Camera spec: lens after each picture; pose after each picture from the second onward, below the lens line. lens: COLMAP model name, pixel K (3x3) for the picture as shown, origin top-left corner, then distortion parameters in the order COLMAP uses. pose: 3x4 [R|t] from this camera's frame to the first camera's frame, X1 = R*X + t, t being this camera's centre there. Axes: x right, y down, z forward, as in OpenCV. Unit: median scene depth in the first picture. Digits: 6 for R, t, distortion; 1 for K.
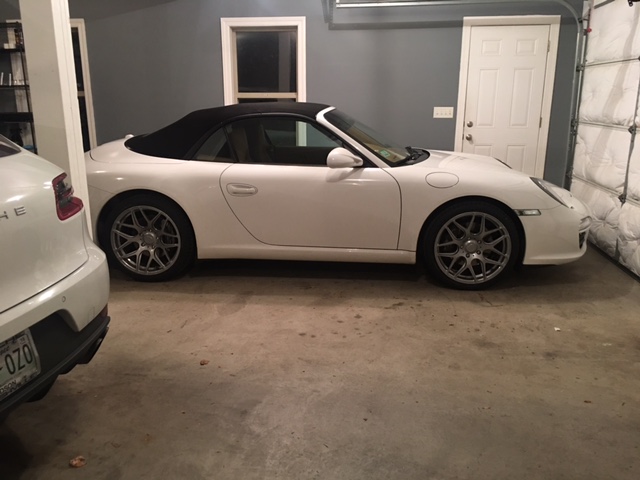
lens RADIAL K [[553.0, 0, 320.0], [0, 553.0, 240.0], [0, 0, 1]] dist [0.077630, -0.107782]
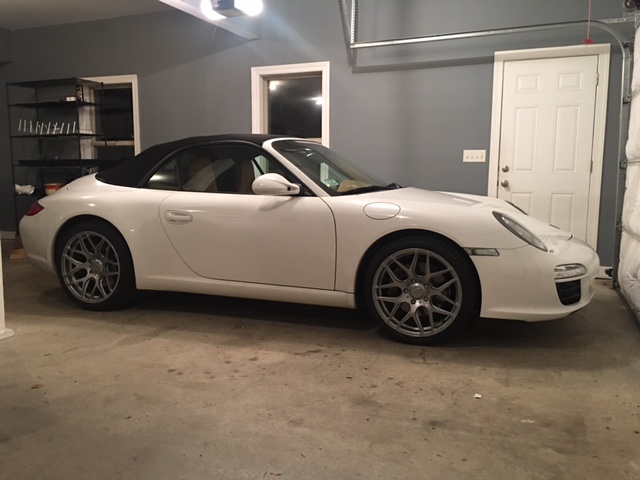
lens RADIAL K [[553.0, 0, 320.0], [0, 553.0, 240.0], [0, 0, 1]] dist [0.077630, -0.107782]
pose [[0.965201, 0.035342, -0.259110, 0.342160], [-0.068500, 0.990398, -0.120080, 0.045491], [0.252378, 0.133651, 0.958354, 0.153280]]
